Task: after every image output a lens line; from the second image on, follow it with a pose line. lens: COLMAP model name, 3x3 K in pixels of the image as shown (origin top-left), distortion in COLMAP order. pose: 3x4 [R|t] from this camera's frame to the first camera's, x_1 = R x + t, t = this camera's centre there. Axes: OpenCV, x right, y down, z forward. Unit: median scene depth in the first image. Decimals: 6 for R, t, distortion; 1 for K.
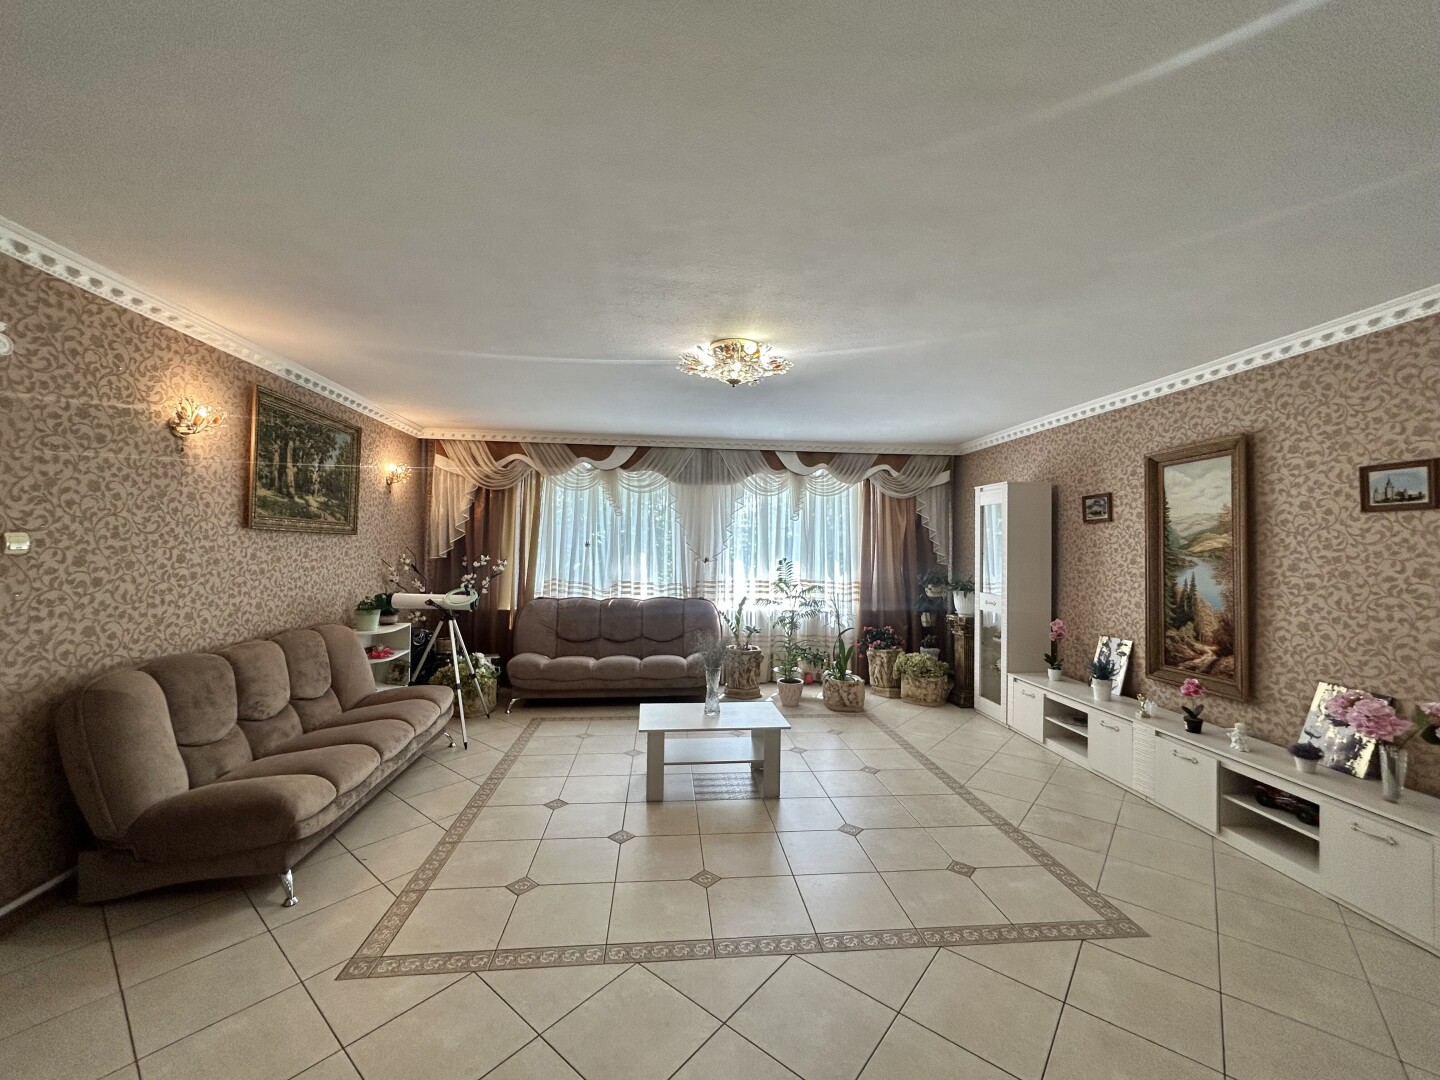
lens RADIAL K [[579.5, 0, 716.1], [0, 579.5, 539.5], [0, 0, 1]] dist [-0.000840, 0.000462]
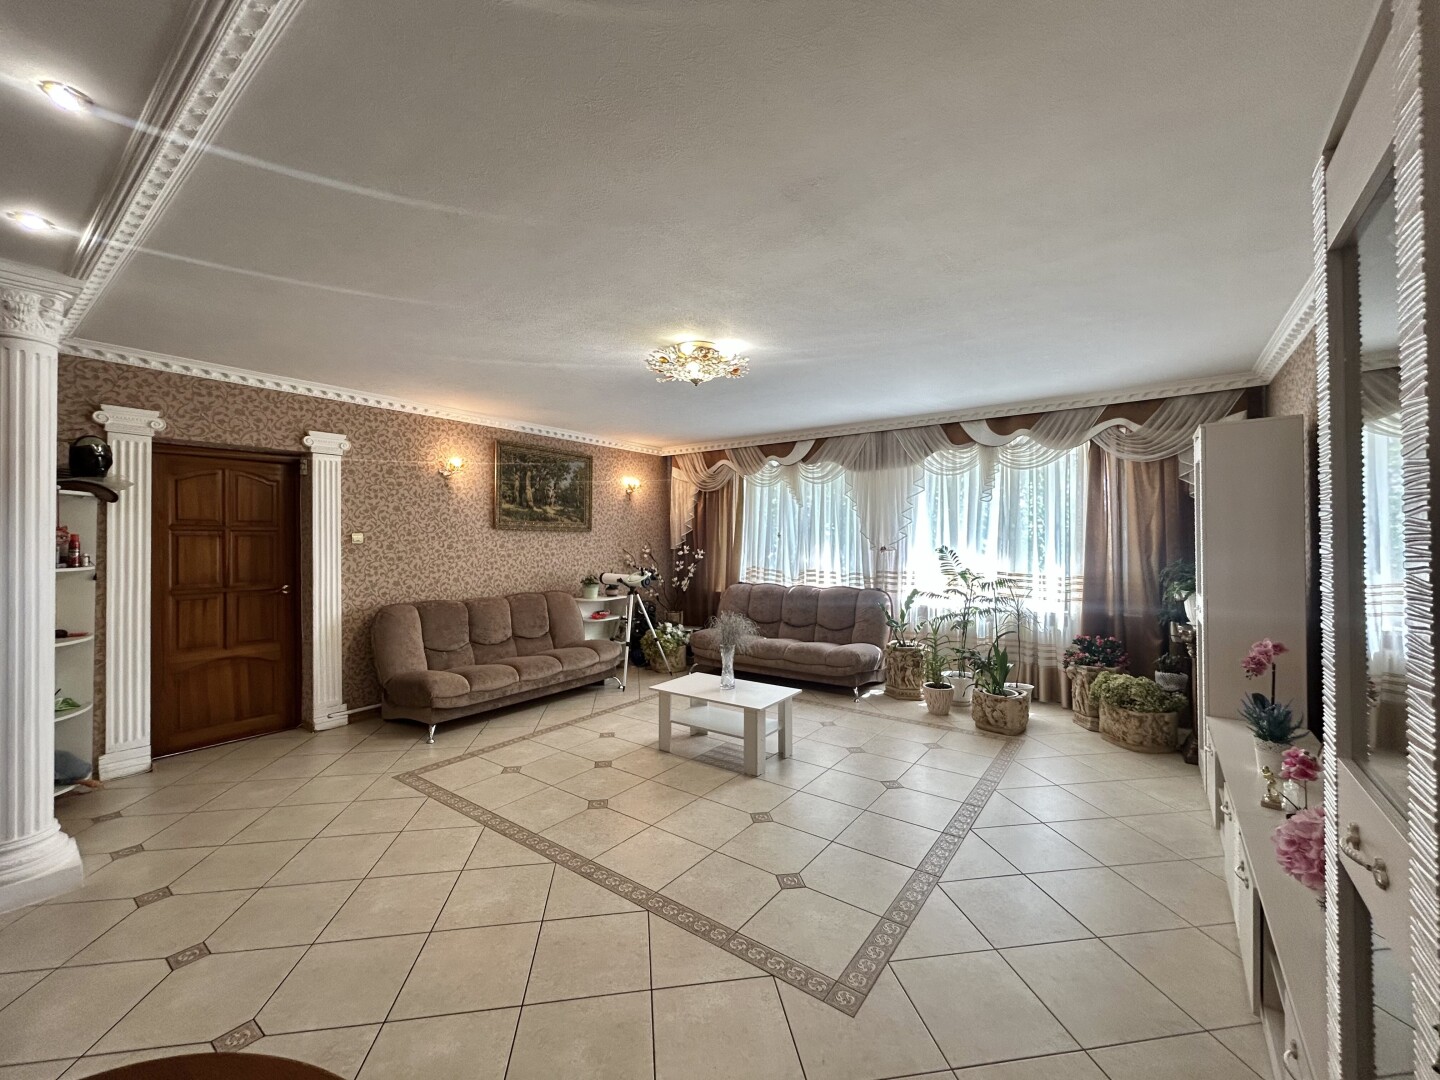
lens RADIAL K [[579.5, 0, 714.9], [0, 579.5, 538.4], [0, 0, 1]] dist [-0.000840, 0.000462]
pose [[0.741485, -0.019029, -0.670700, 0.619399], [0.021984, 0.999750, -0.004061, 0.023519], [0.670609, -0.011734, 0.741718, 0.167222]]
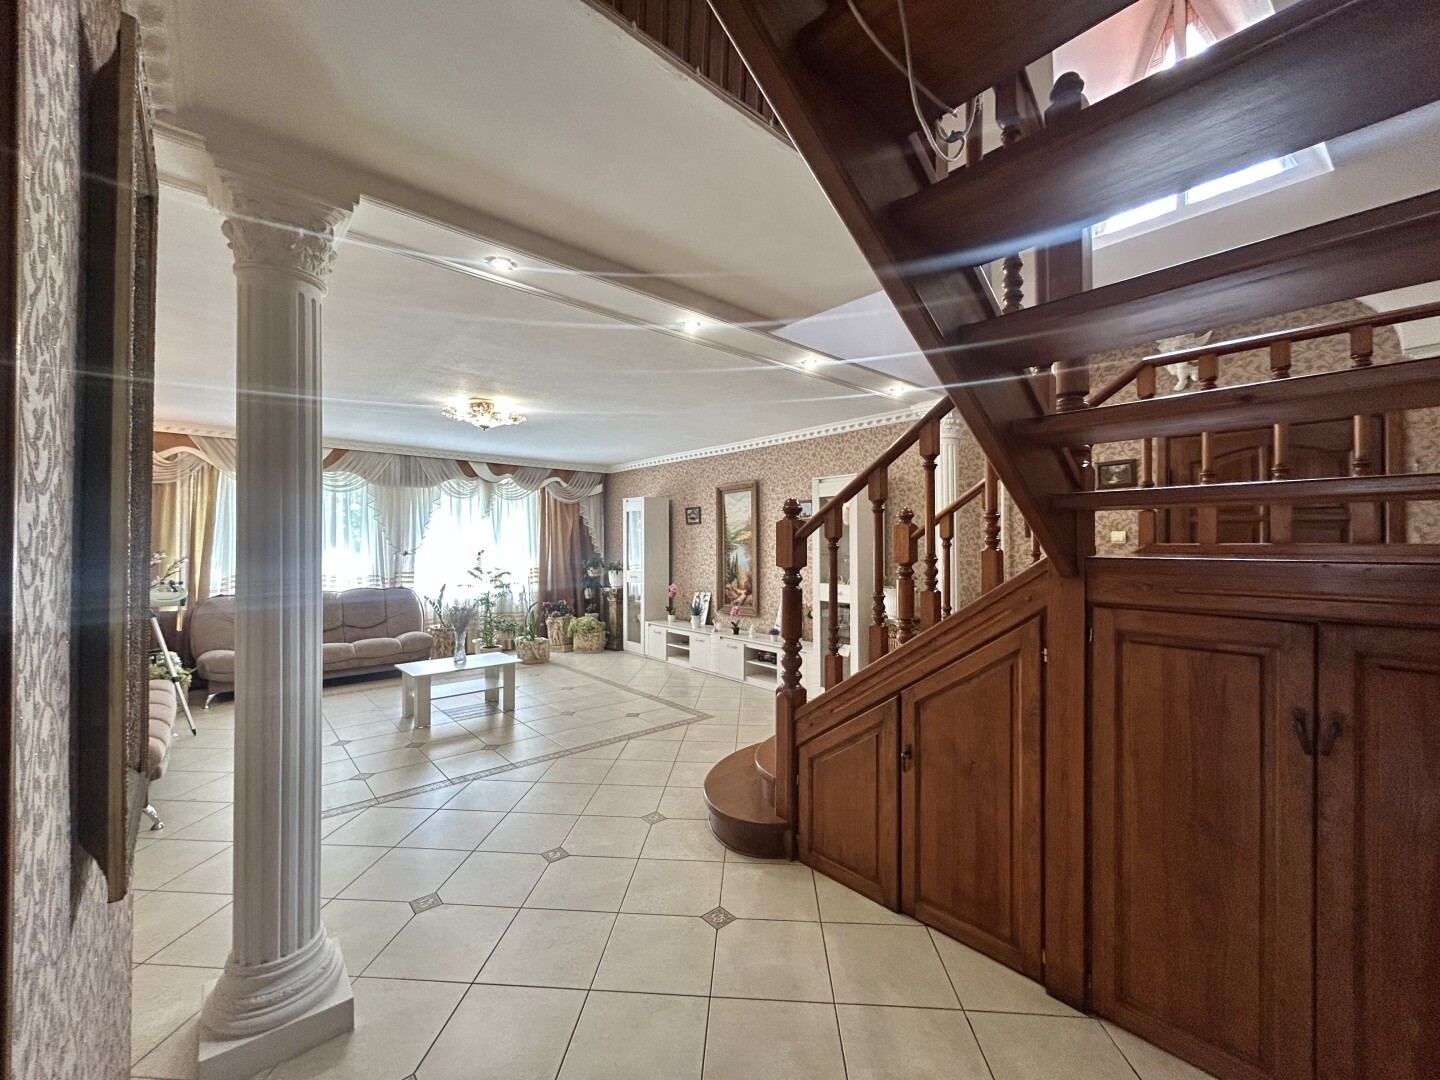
lens RADIAL K [[579.5, 0, 716.6], [0, 579.5, 539.7], [0, 0, 1]] dist [-0.000840, 0.000462]
pose [[0.811793, -0.008999, 0.583876, -0.275922], [0.003313, 0.999936, 0.010805, -0.002799], [-0.583936, -0.006837, 0.811771, -0.414182]]
